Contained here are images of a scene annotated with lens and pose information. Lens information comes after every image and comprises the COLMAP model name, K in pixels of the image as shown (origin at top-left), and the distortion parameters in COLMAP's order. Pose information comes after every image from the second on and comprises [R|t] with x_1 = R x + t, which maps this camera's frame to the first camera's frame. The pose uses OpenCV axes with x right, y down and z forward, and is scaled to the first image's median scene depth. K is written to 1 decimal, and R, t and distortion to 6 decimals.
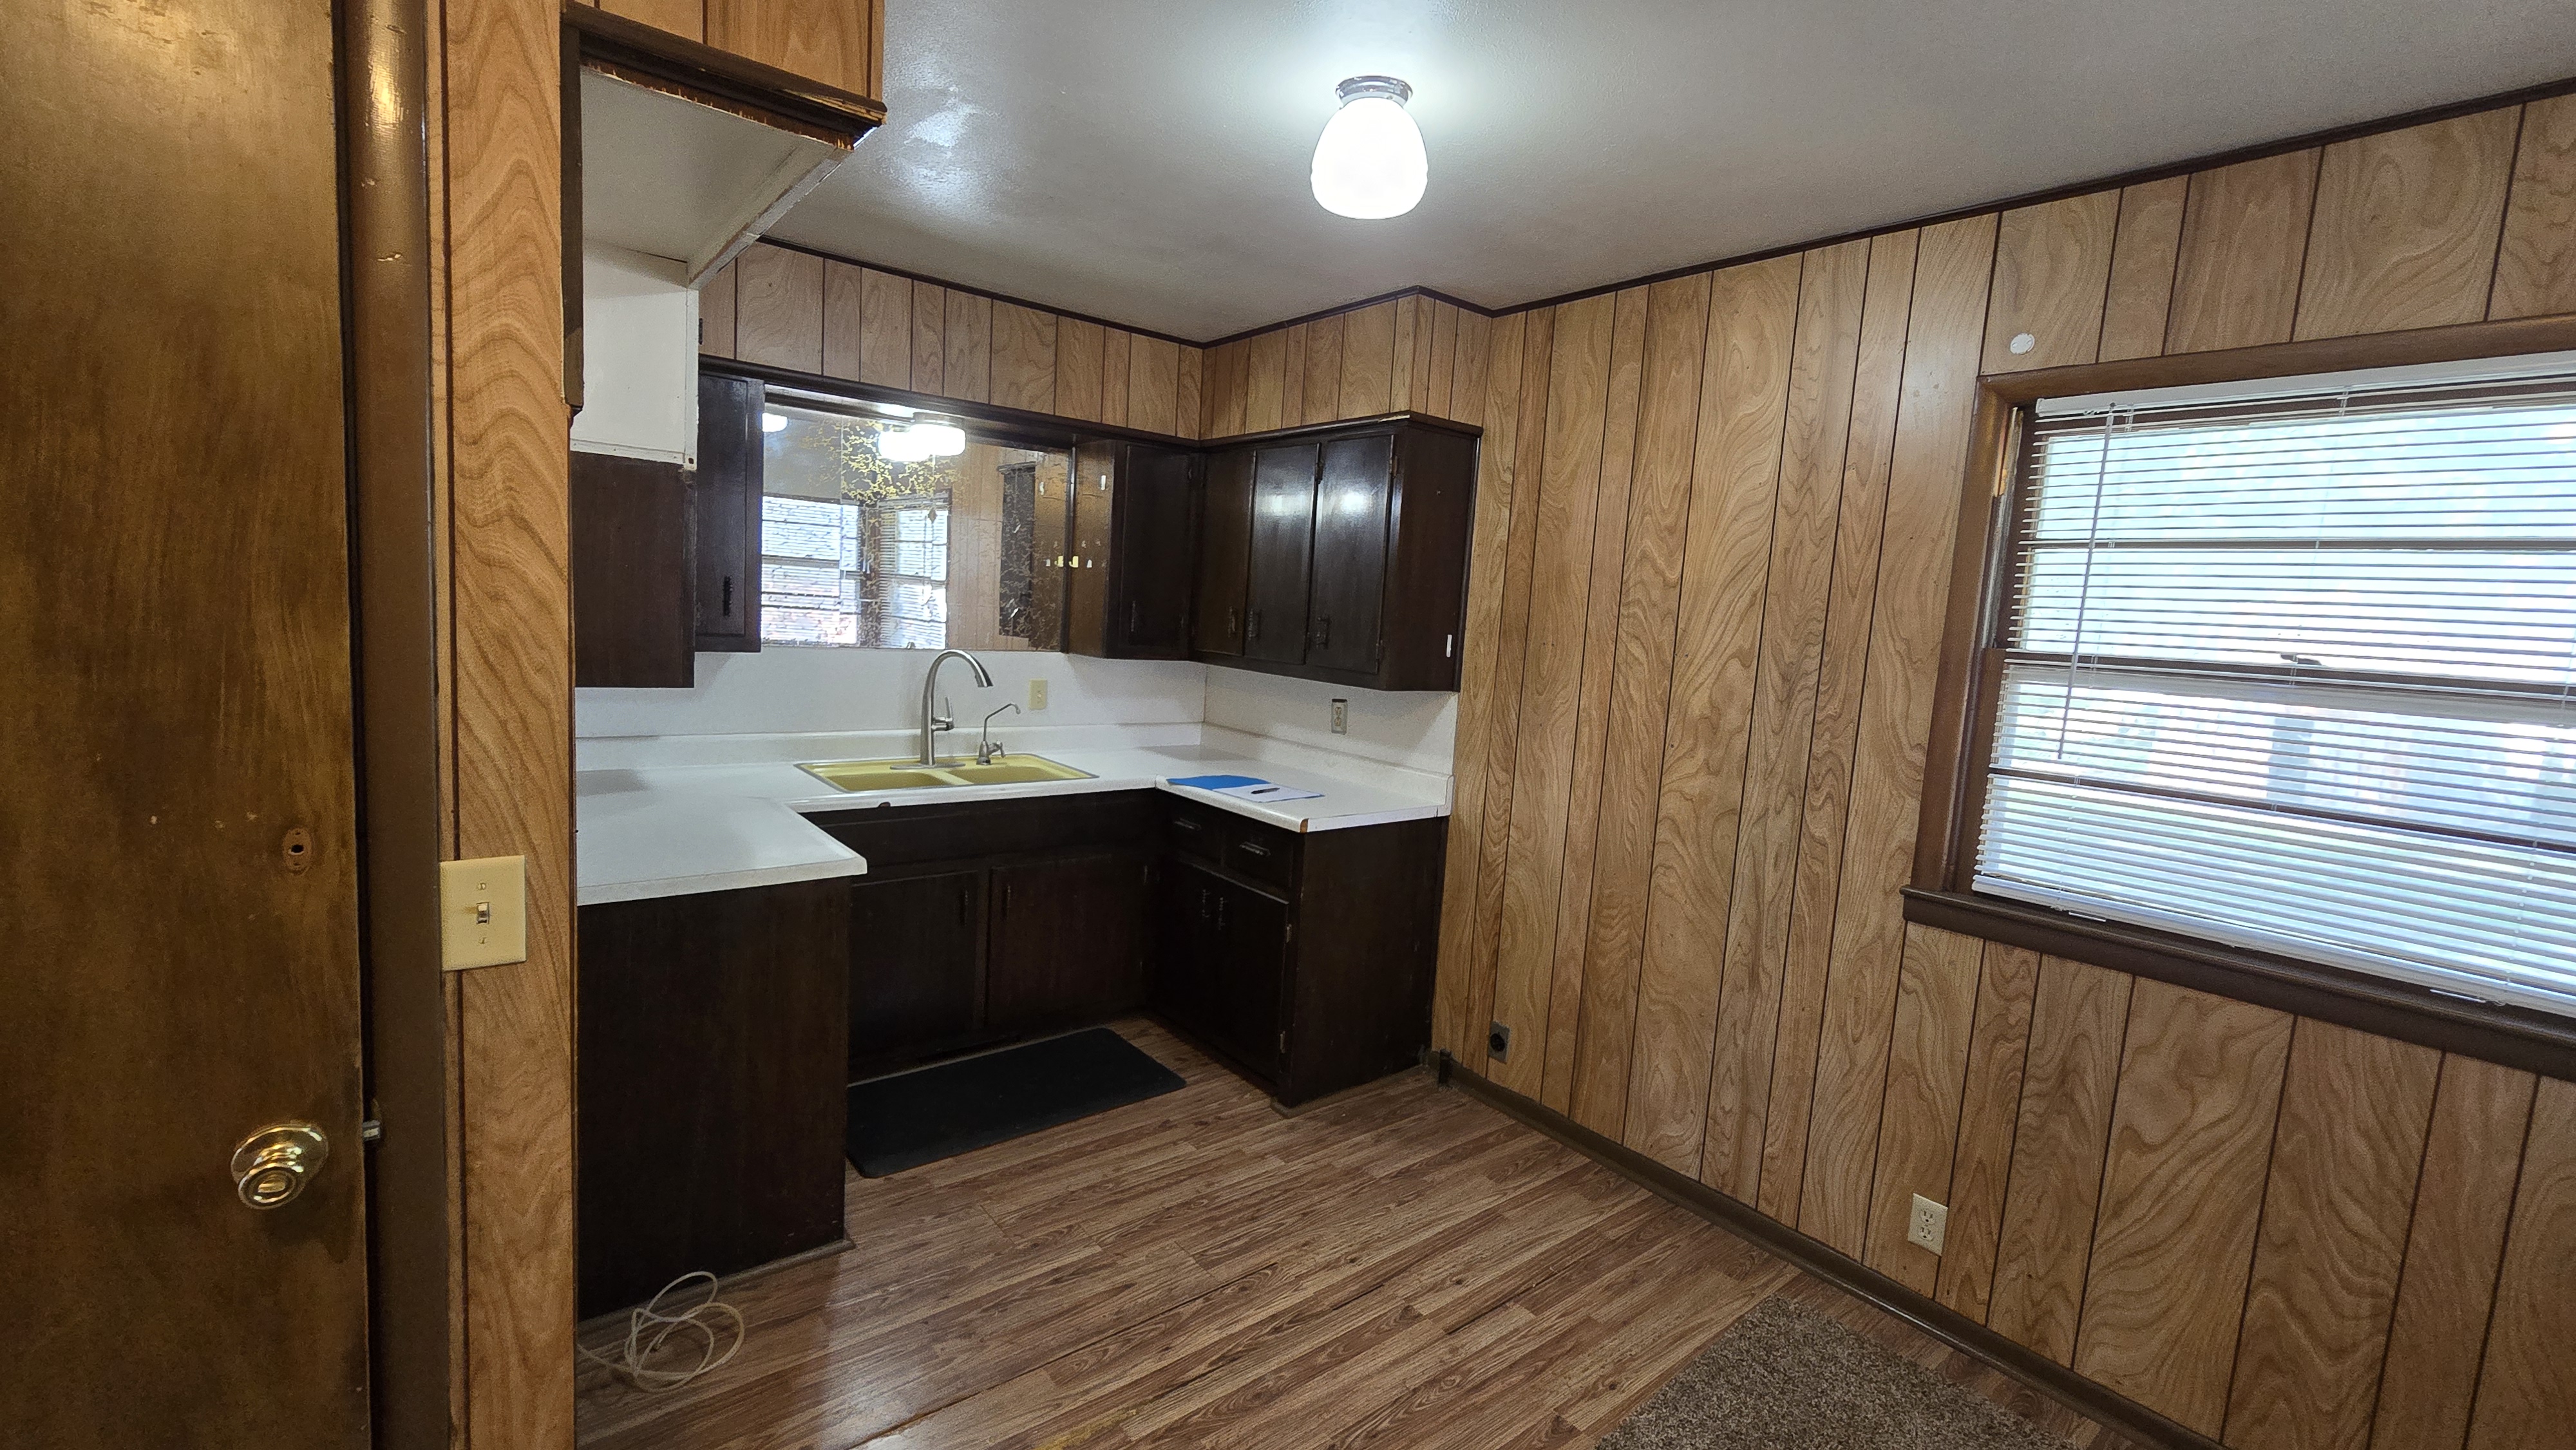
lens RADIAL K [[1059.5, 0, 1282.0], [0, 1059.5, 717.1], [0, 0, 1]] dist [-0.000684, 0.000081]
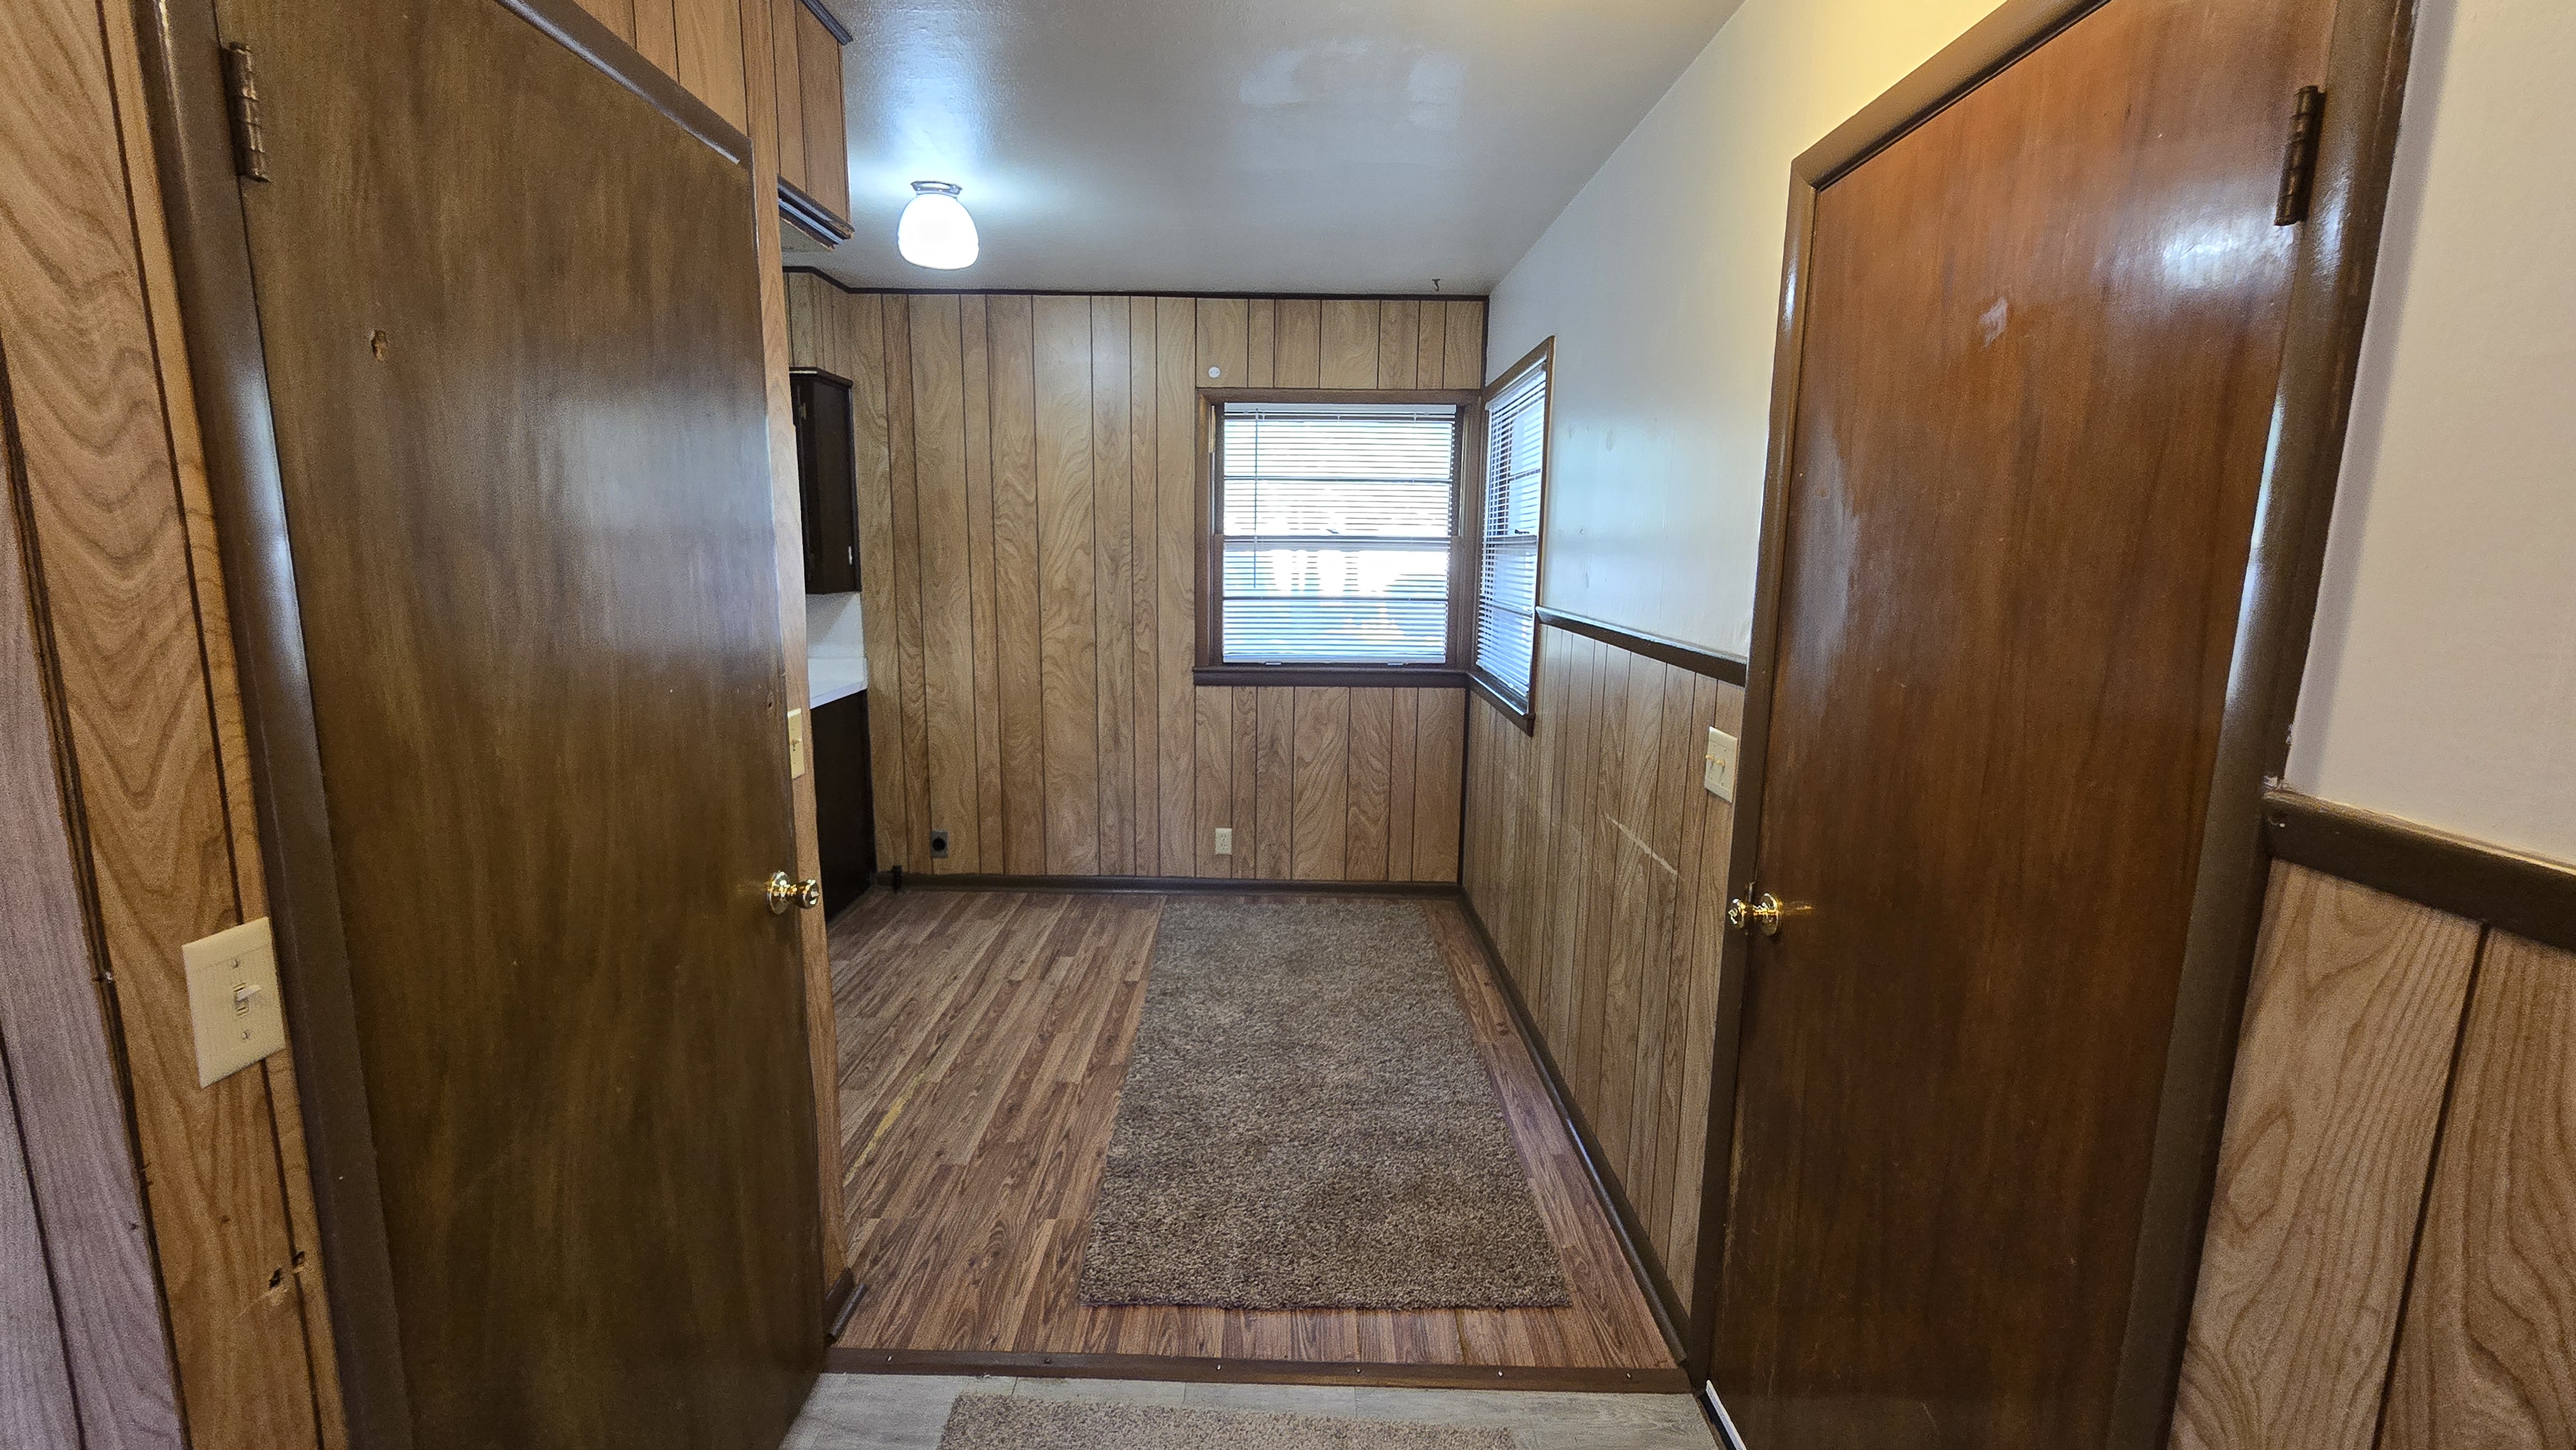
lens RADIAL K [[1059.5, 0, 1285.0], [0, 1059.5, 719.0], [0, 0, 1]] dist [-0.000684, 0.000081]
pose [[0.633735, -0.189079, 0.750086, -0.641909], [0.111577, 0.981870, 0.153238, -0.014525], [-0.765461, -0.013420, 0.643342, -0.277252]]
